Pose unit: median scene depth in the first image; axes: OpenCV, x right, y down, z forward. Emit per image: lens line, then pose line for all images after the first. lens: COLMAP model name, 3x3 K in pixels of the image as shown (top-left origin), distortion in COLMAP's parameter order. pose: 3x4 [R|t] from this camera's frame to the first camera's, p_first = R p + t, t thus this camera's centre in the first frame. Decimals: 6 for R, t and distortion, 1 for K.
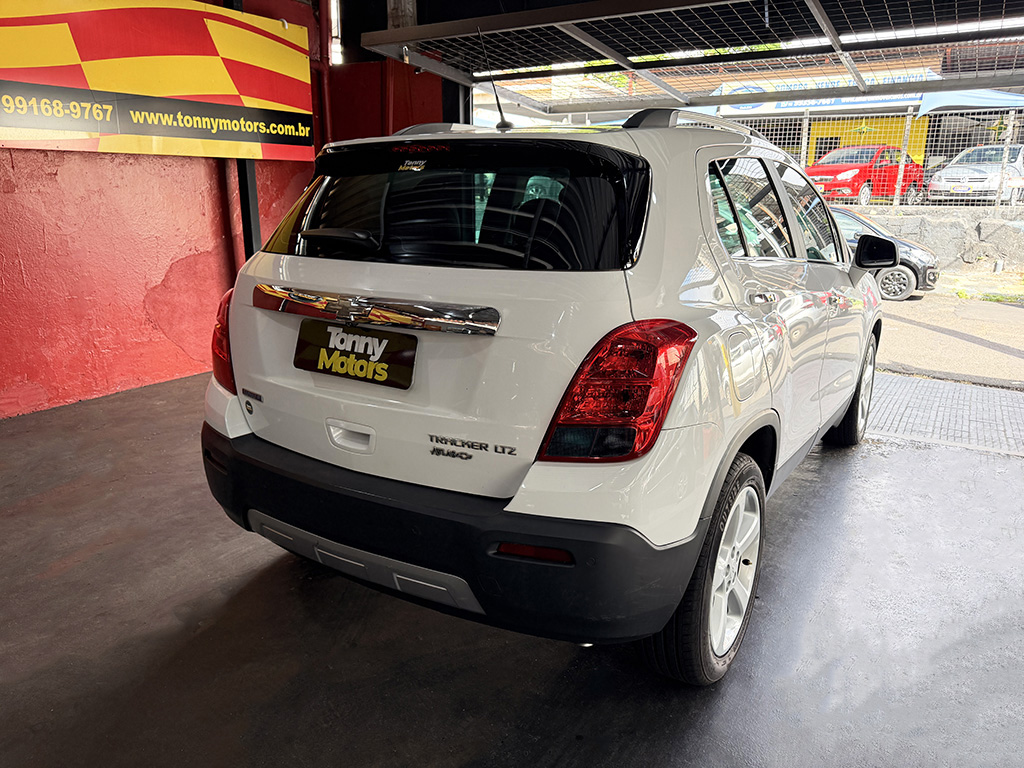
lens RADIAL K [[705.1, 0, 512.0], [0, 705.1, 384.0], [0, 0, 1]] dist [0.037633, -0.036614]
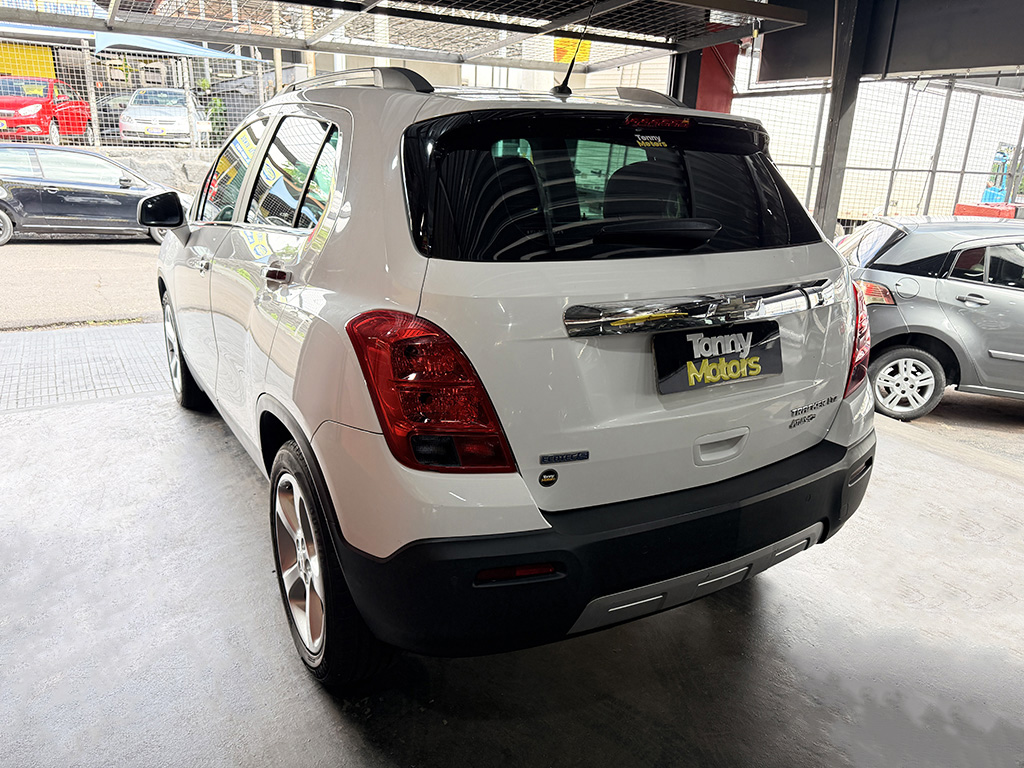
lens RADIAL K [[705.1, 0, 512.0], [0, 705.1, 384.0], [0, 0, 1]] dist [0.037633, -0.036614]
pose [[0.487692, -0.266429, 0.831368, -1.100431], [0.199288, 0.961125, 0.191108, -0.232442], [-0.849965, 0.072480, 0.521829, 0.747298]]
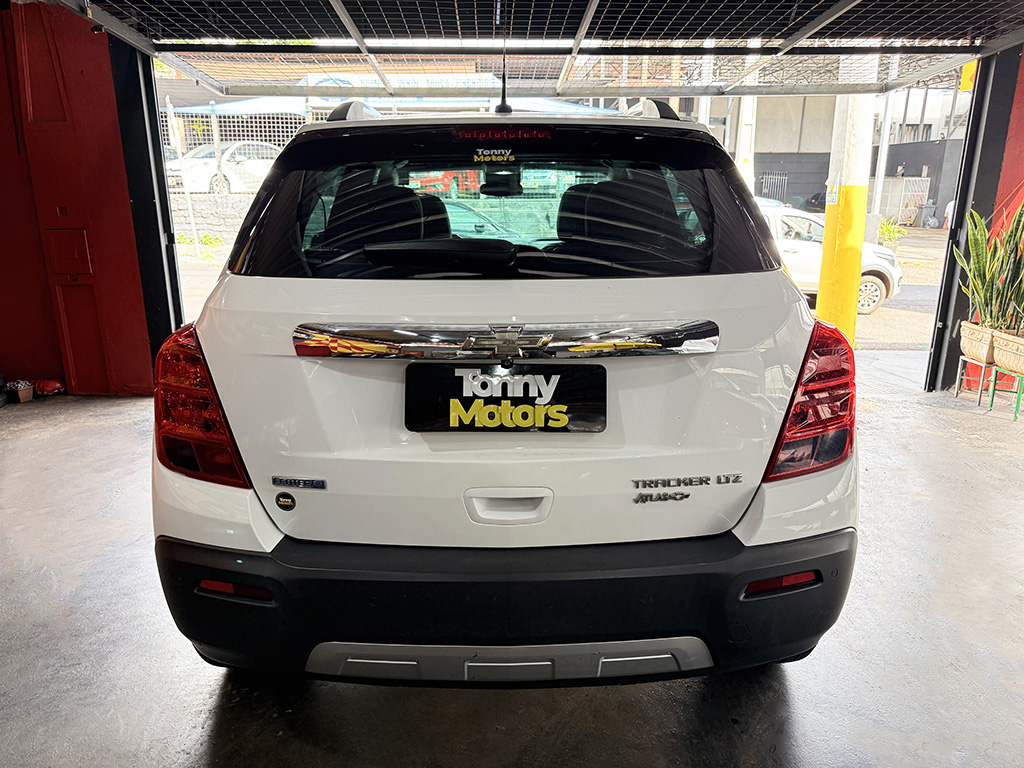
lens RADIAL K [[706.6, 0, 512.0], [0, 706.6, 384.0], [0, 0, 1]] dist [0.073201, -0.069474]
pose [[0.847080, -0.148296, 0.510356, -0.601269], [0.145543, 0.988300, 0.045605, -0.092174], [-0.511148, 0.035648, 0.858753, 0.329584]]
